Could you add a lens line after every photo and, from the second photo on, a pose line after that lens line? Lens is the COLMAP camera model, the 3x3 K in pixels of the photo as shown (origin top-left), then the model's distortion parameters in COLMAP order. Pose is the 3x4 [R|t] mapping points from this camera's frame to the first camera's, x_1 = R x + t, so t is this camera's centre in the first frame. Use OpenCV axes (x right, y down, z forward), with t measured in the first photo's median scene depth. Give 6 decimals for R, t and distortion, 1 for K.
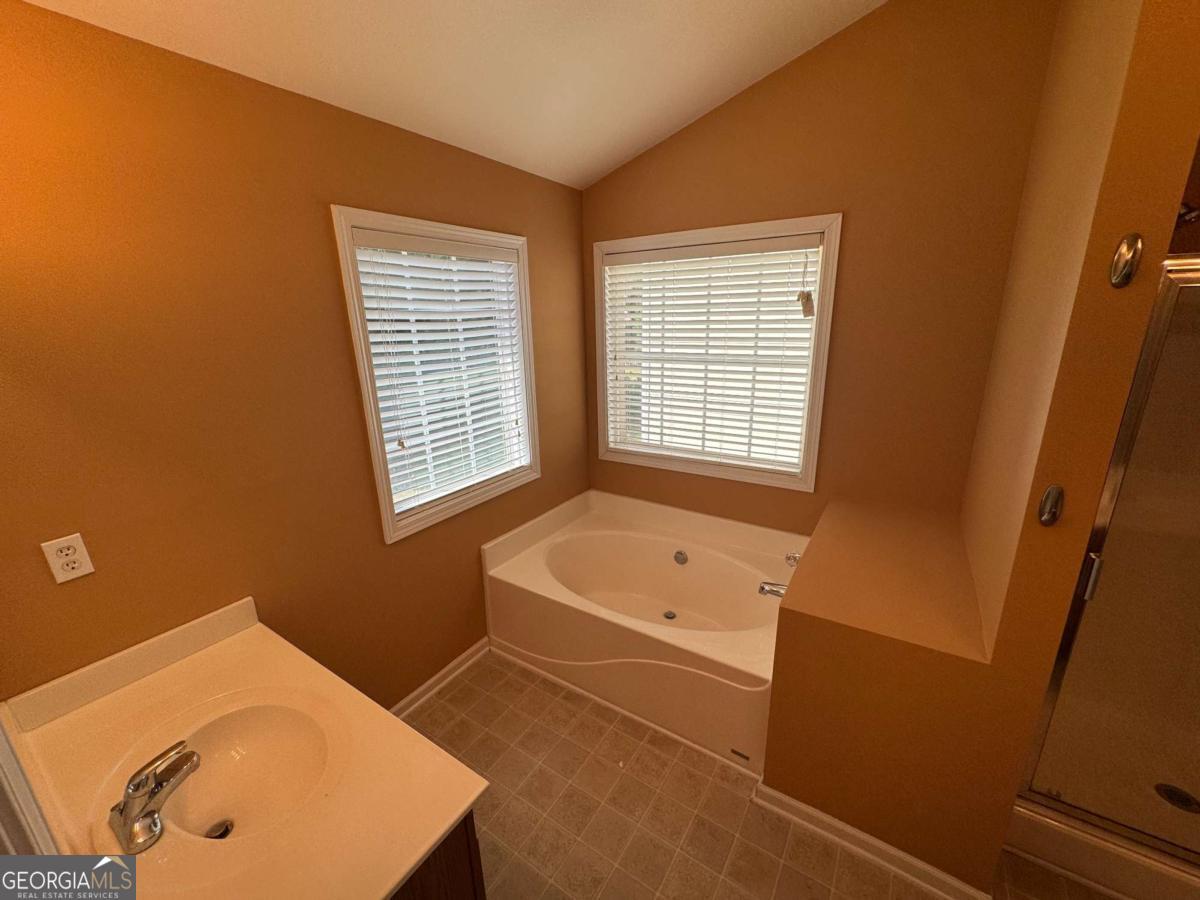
lens RADIAL K [[481.2, 0, 603.5], [0, 481.2, 451.6], [0, 0, 1]] dist [-0.000198, -0.000775]
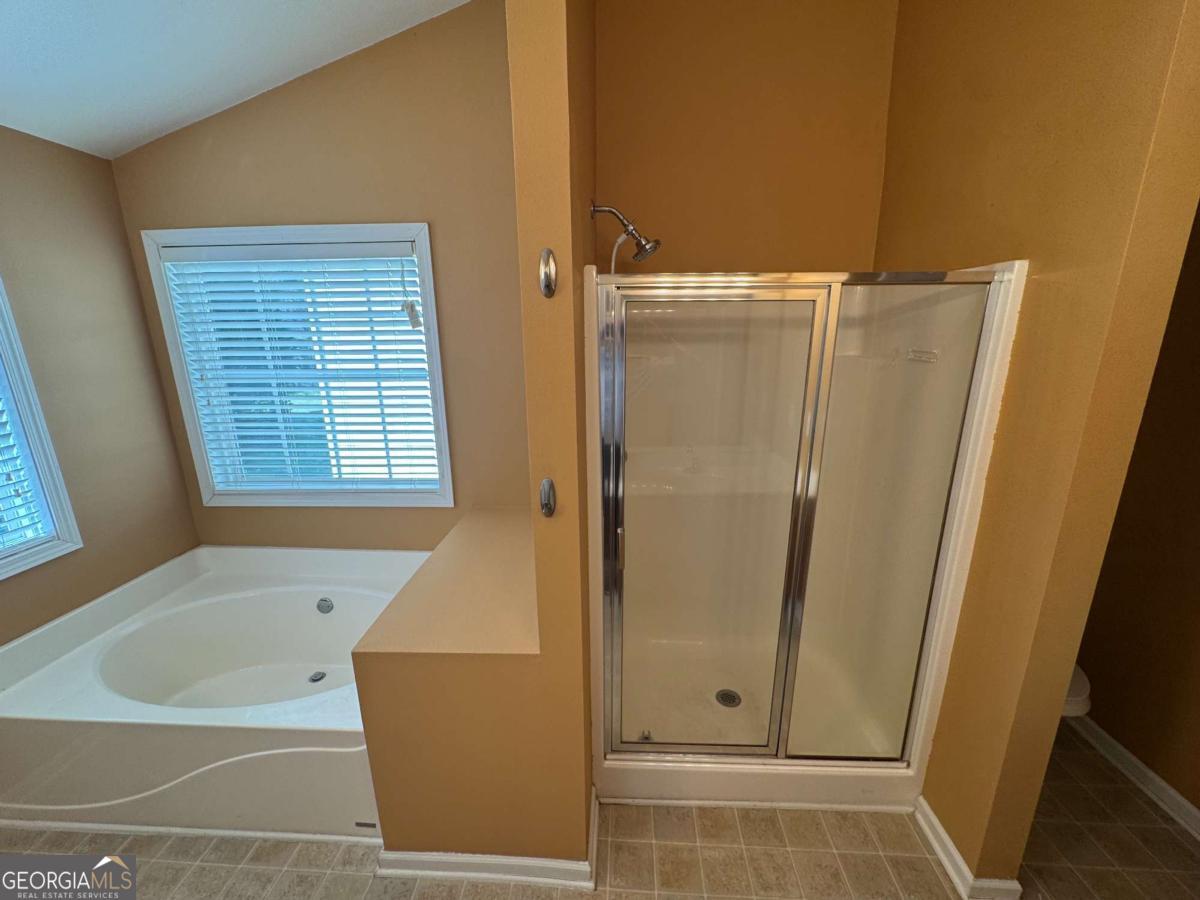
lens RADIAL K [[481.2, 0, 610.5], [0, 481.2, 448.8], [0, 0, 1]] dist [-0.000198, -0.000775]
pose [[0.865555, -0.101146, 0.490494, 0.219812], [0.127573, 0.991614, -0.020639, 0.026340], [-0.484293, 0.080438, 0.871200, -0.010548]]
